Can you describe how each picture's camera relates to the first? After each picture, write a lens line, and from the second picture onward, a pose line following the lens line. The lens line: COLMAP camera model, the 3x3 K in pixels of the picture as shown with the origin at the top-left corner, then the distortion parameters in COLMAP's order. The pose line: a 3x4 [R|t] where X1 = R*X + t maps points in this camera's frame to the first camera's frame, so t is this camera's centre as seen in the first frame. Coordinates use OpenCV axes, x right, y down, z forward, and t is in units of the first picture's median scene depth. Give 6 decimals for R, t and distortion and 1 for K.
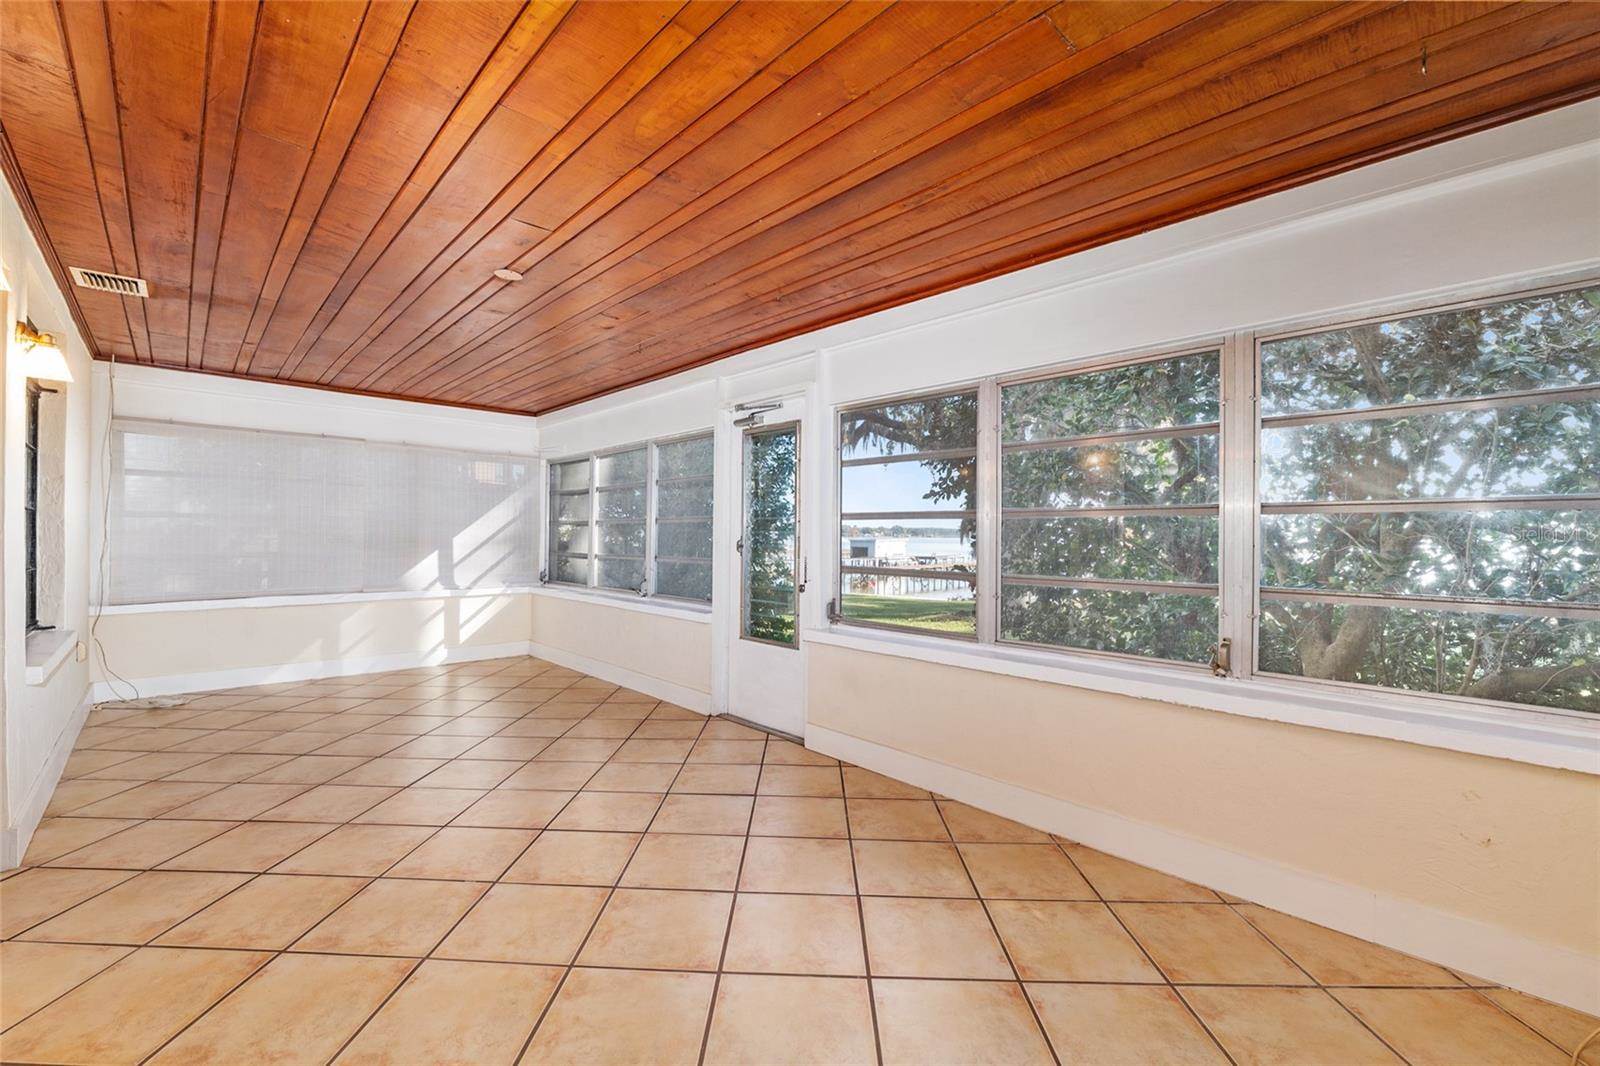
lens RADIAL K [[676.8, 0, 800.0], [0, 676.8, 533.0], [0, 0, 1]] dist [-0.013121, 0.000002]
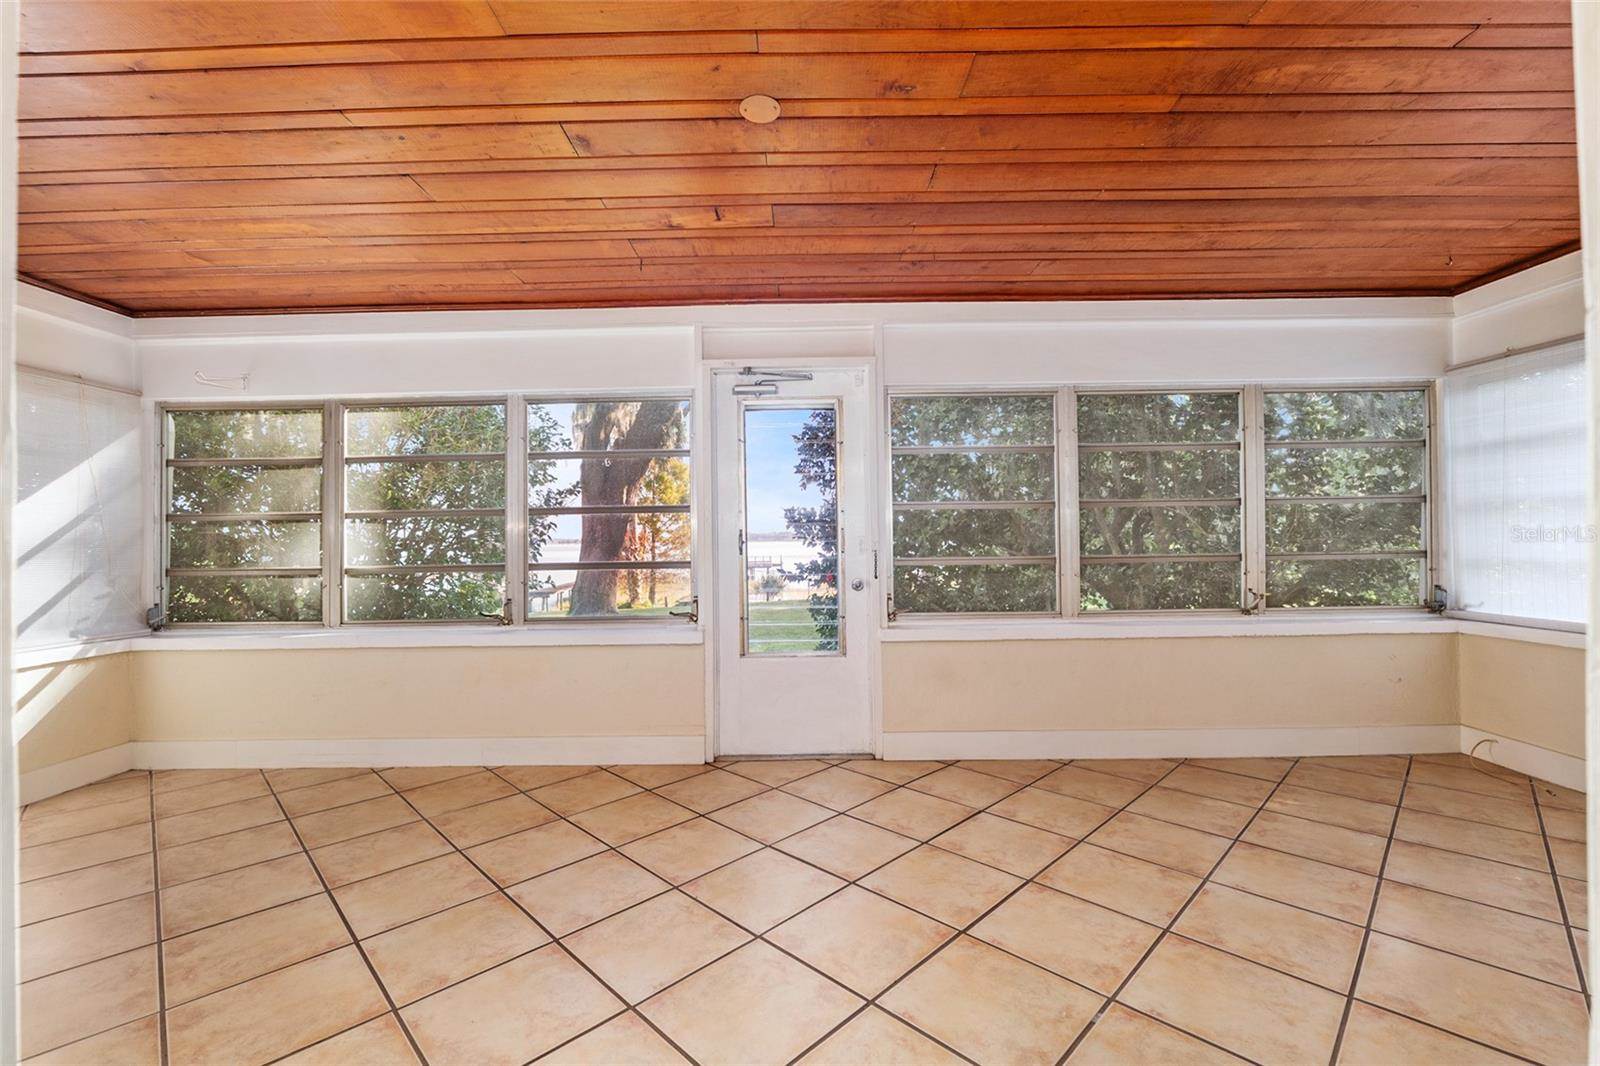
lens RADIAL K [[676.8, 0, 800.0], [0, 676.8, 533.0], [0, 0, 1]] dist [-0.013121, 0.000002]
pose [[0.684842, -0.011212, 0.728605, -0.711755], [0.017228, 0.999851, -0.000808, 0.011301], [-0.728488, 0.013105, 0.684934, 0.448587]]
